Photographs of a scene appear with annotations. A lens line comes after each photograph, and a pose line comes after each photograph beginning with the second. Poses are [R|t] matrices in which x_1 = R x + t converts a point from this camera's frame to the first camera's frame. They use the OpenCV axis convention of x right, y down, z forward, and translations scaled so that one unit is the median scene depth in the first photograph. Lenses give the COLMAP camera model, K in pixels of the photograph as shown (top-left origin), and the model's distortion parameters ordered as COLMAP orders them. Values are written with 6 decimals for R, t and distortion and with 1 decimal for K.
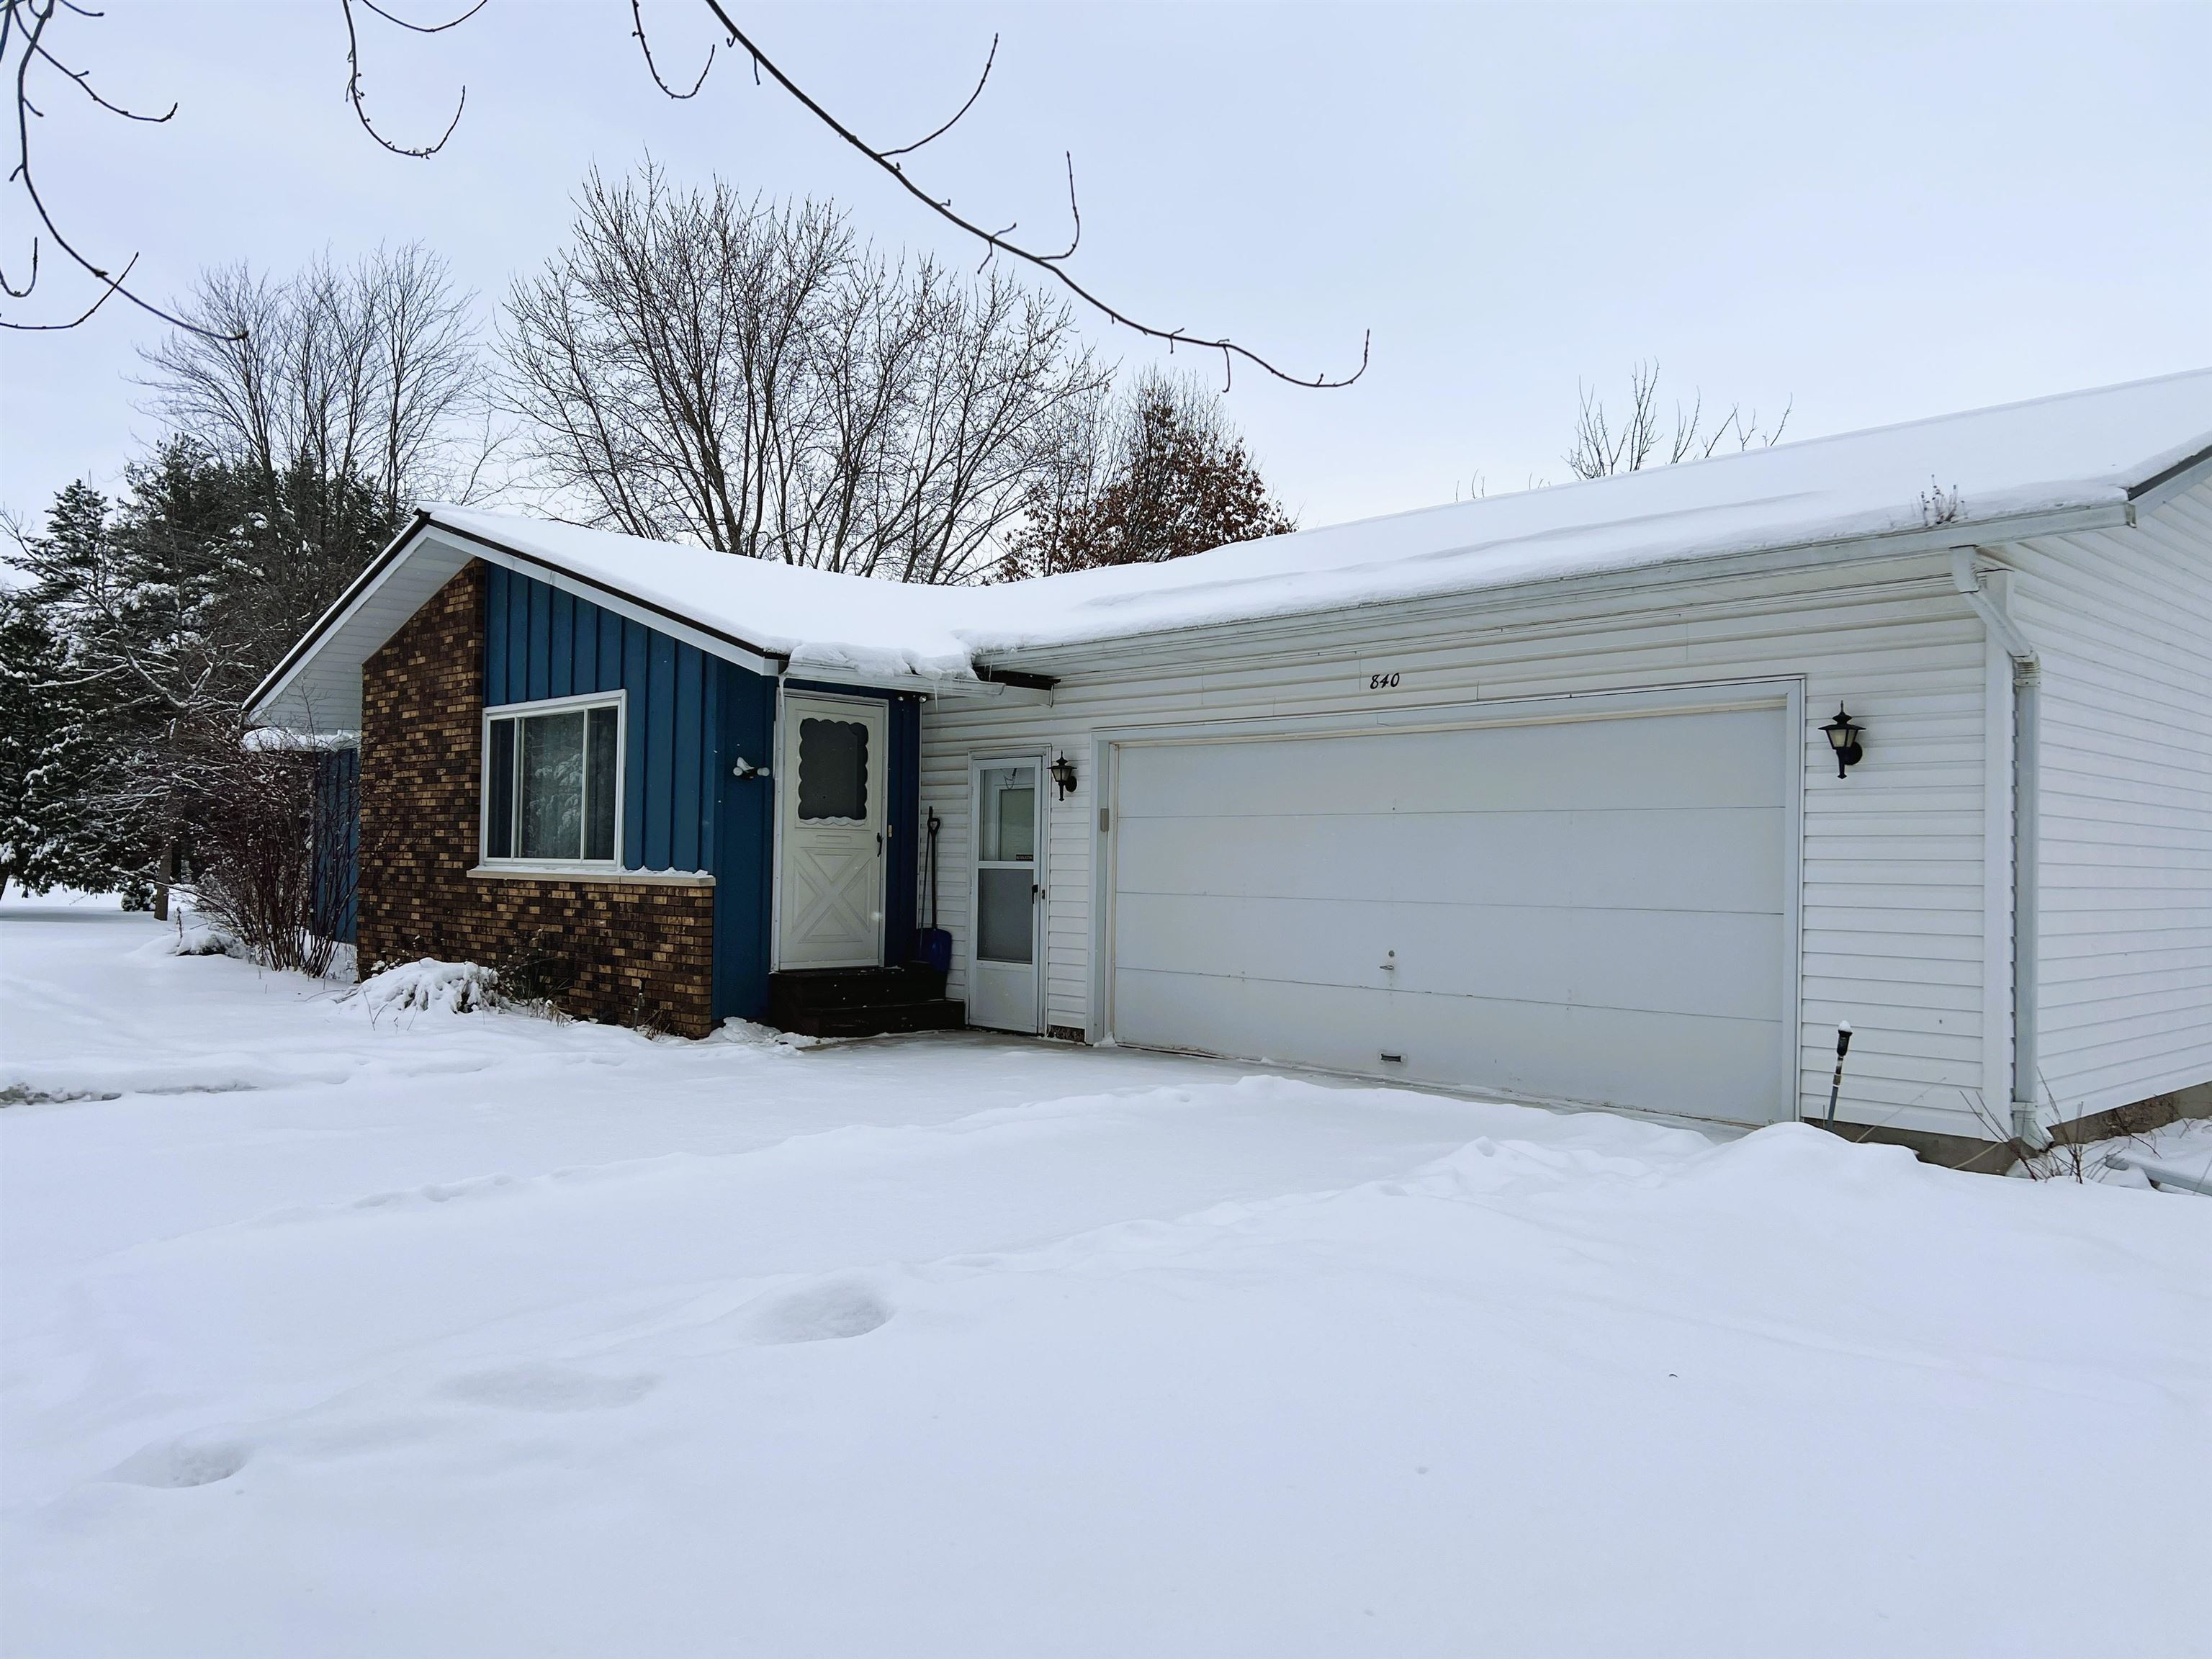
lens RADIAL K [[1661.9, 0, 1091.3], [0, 1661.9, 836.7], [0, 0, 1]] dist [0.065053, -0.072577]
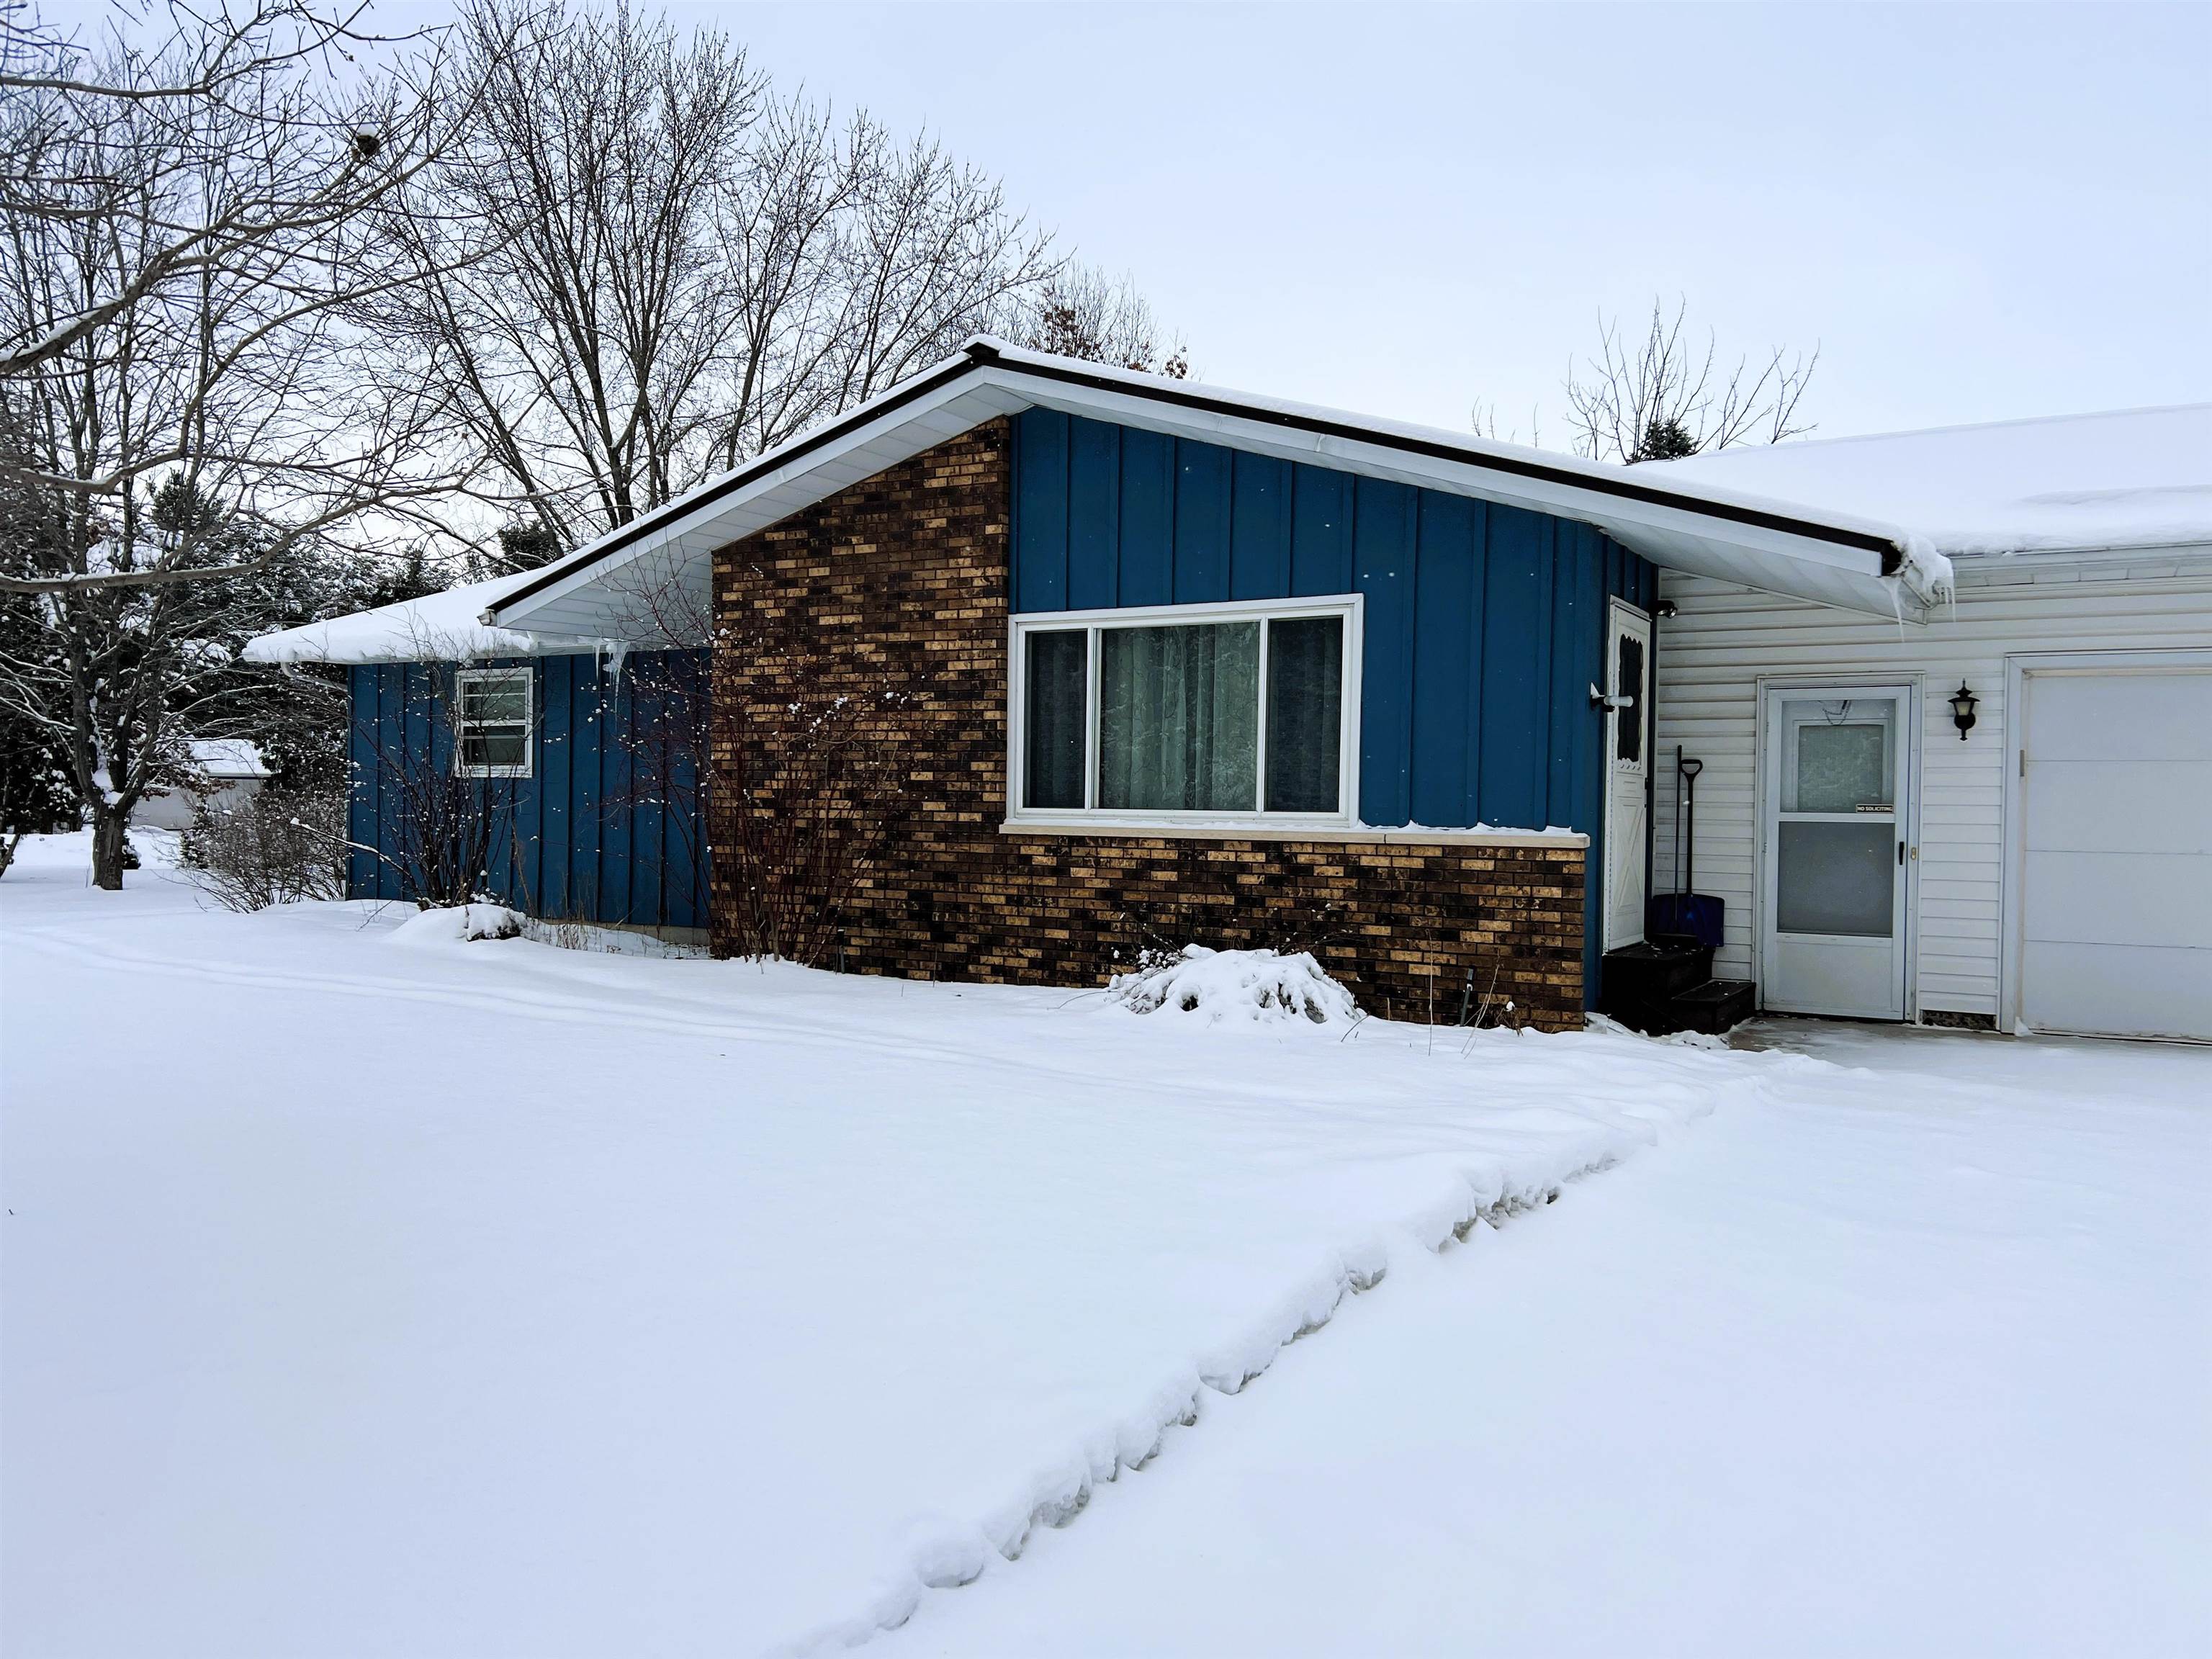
lens RADIAL K [[1661.9, 0, 1093.9], [0, 1661.9, 834.6], [0, 0, 1]] dist [0.065053, -0.072577]
pose [[0.962525, -0.008441, 0.271063, -0.760116], [-0.002089, 0.999255, 0.038536, -0.006976], [-0.271187, -0.037658, 0.961790, 0.354190]]
